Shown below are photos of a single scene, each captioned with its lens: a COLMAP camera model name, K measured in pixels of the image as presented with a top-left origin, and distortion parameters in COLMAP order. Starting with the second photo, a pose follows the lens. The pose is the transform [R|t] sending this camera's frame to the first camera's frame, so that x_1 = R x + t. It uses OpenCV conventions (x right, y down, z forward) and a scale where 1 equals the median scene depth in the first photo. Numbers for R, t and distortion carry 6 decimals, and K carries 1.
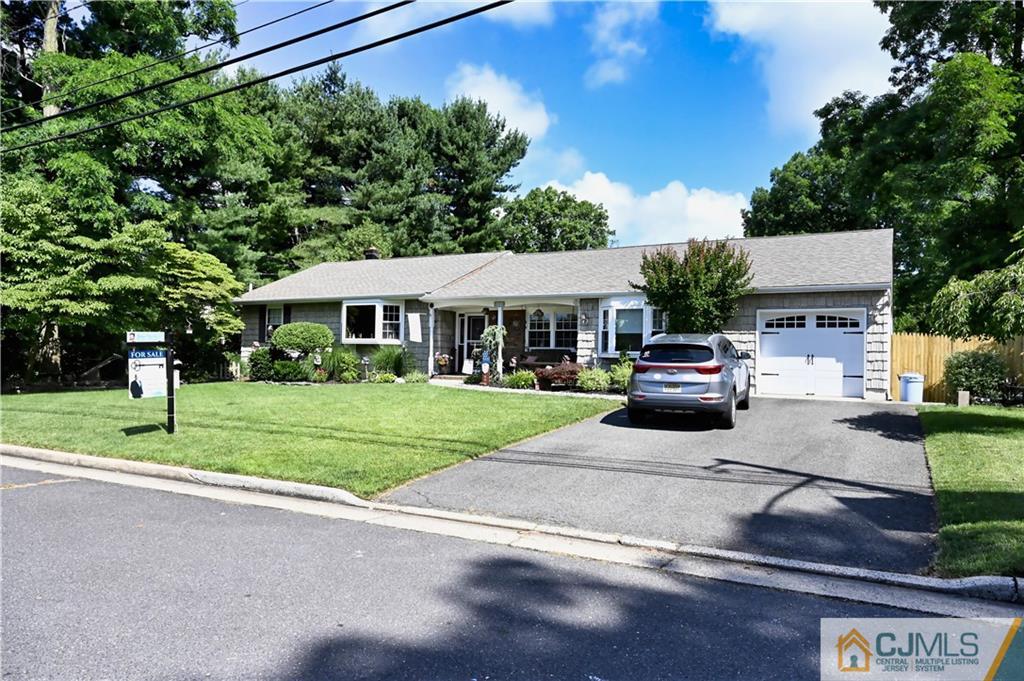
lens RADIAL K [[686.9, 0, 508.6], [0, 686.9, 338.8], [0, 0, 1]] dist [0.002503, -0.002030]
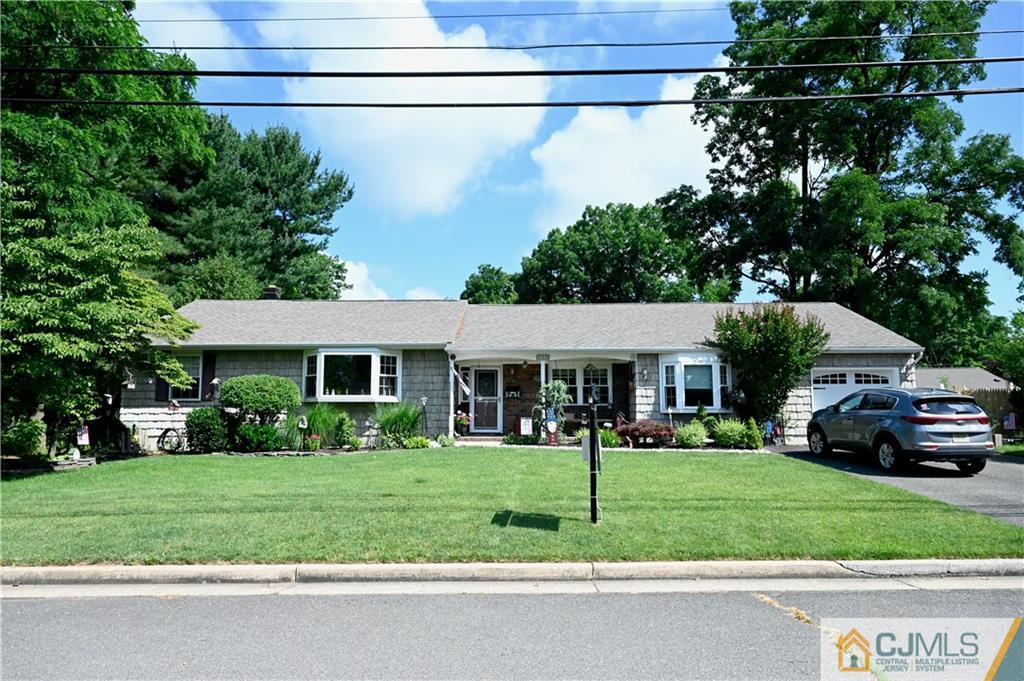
lens RADIAL K [[686.9, 0, 507.6], [0, 686.9, 350.1], [0, 0, 1]] dist [0.002503, -0.002030]
pose [[0.878041, 0.028241, 0.477751, -0.457023], [0.004137, 0.997772, -0.066584, 0.001328], [-0.478567, 0.060440, 0.875968, 0.190942]]
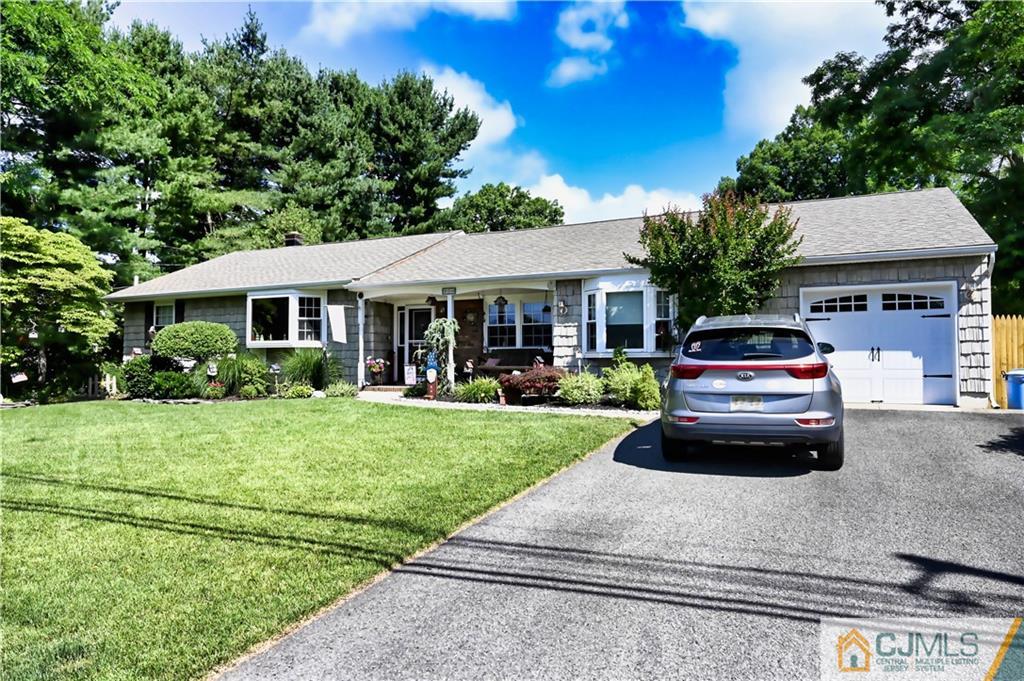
lens RADIAL K [[686.9, 0, 507.8], [0, 686.9, 335.8], [0, 0, 1]] dist [0.002503, -0.002030]
pose [[0.997562, -0.018270, 0.067358, -0.000408], [0.019113, 0.999747, -0.011888, 0.008720], [-0.067124, 0.013147, 0.997658, 0.216929]]
